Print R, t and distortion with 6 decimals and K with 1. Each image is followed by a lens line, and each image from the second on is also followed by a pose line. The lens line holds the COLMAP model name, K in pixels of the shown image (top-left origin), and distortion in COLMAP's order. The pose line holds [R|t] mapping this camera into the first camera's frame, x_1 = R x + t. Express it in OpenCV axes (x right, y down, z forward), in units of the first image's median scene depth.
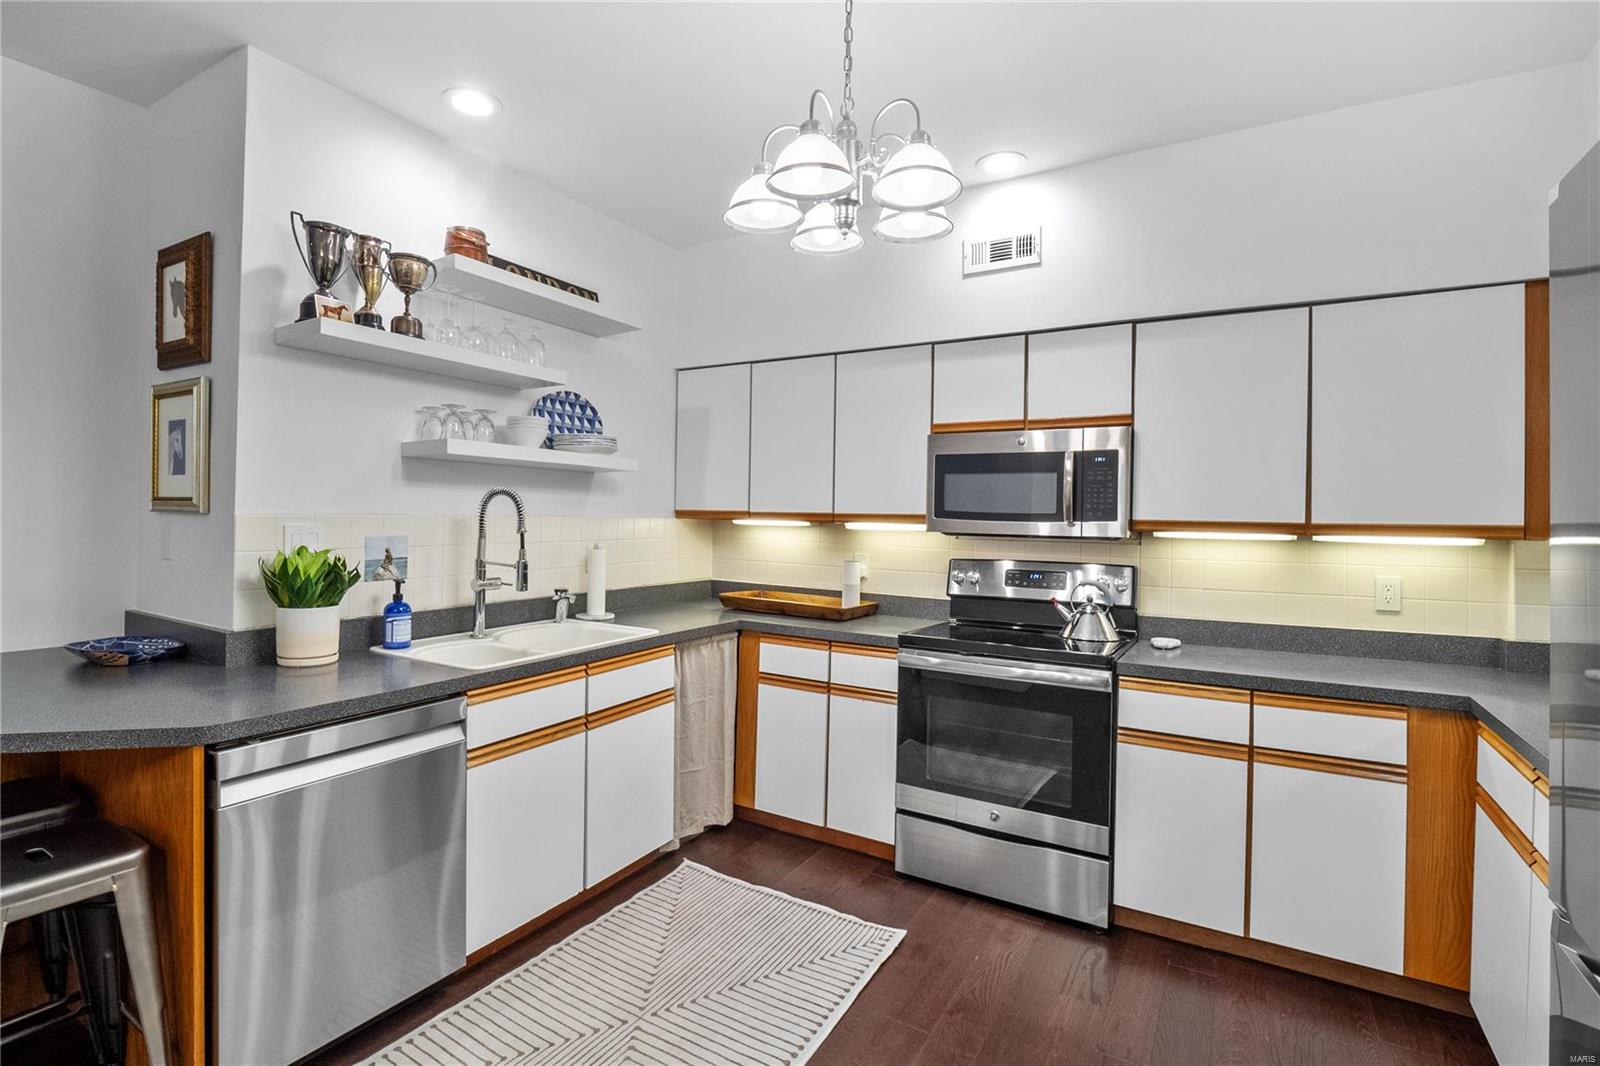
lens RADIAL K [[748.3, 0, 793.2], [0, 748.3, 528.7], [0, 0, 1]] dist [-0.000834, -0.000623]
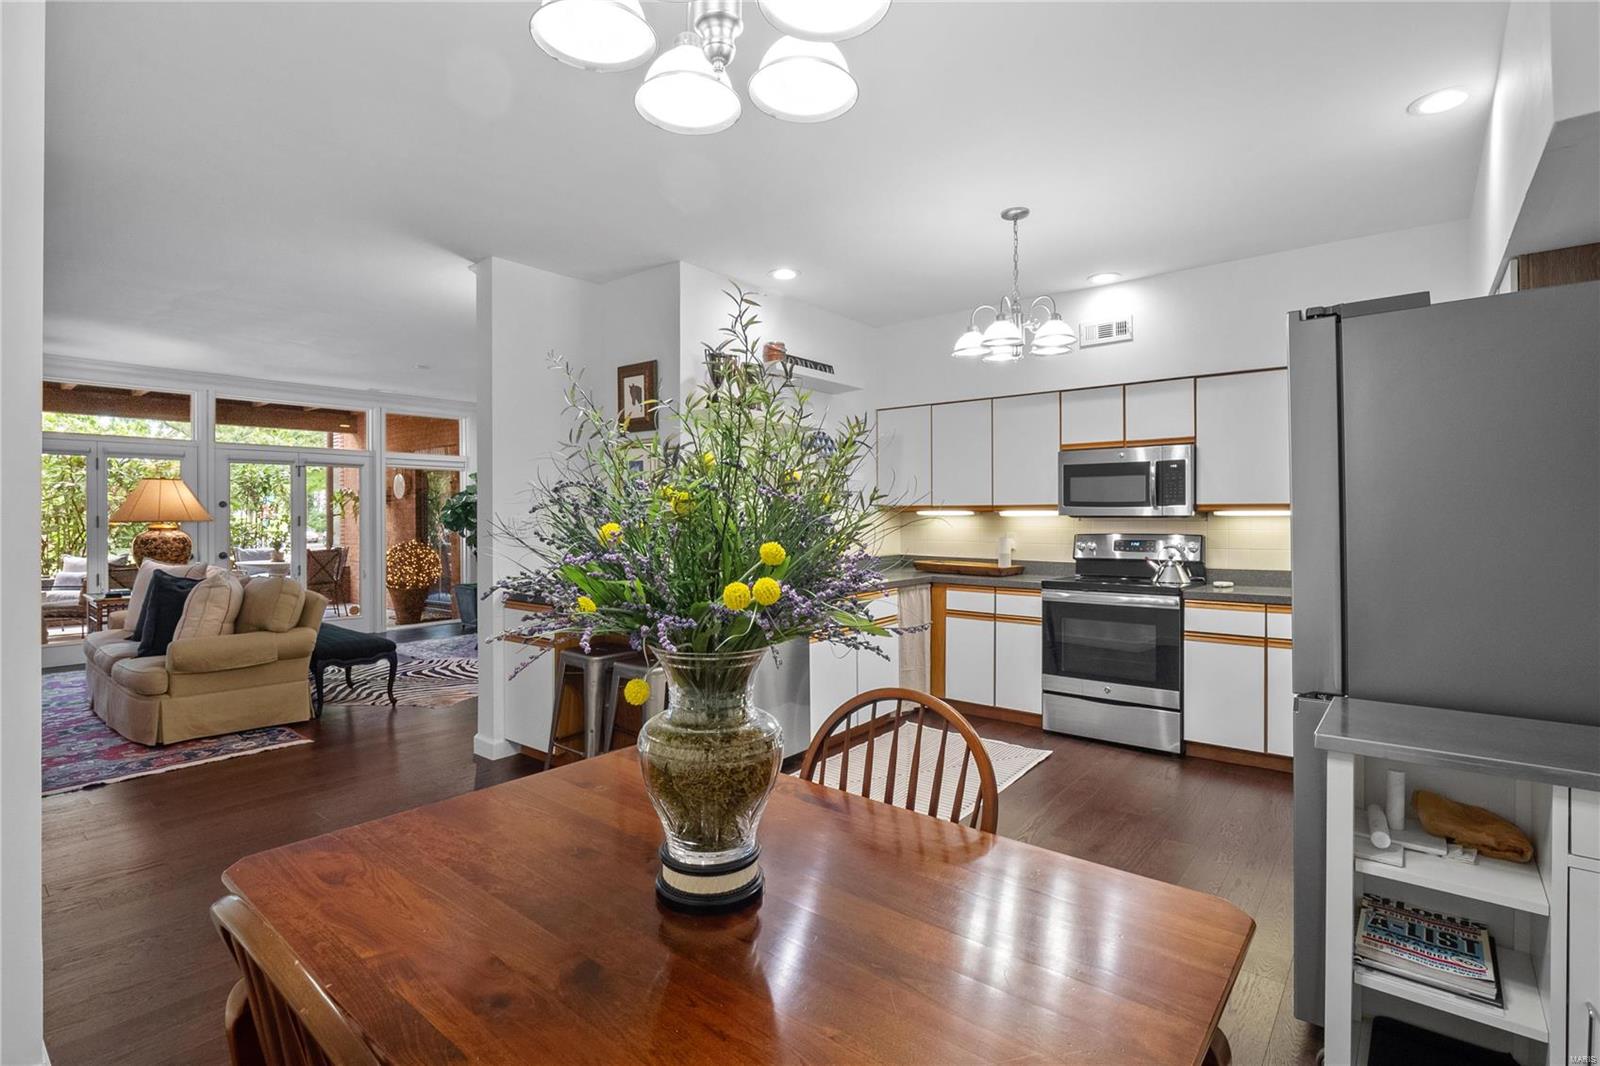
lens RADIAL K [[749.9, 0, 783.6], [0, 749.9, 521.1], [0, 0, 1]] dist [-0.015542, -0.000210]
pose [[0.986482, -0.017733, -0.162909, -0.133518], [0.015710, 0.999783, -0.013702, 0.029099], [0.163116, 0.010957, 0.986546, -0.628428]]
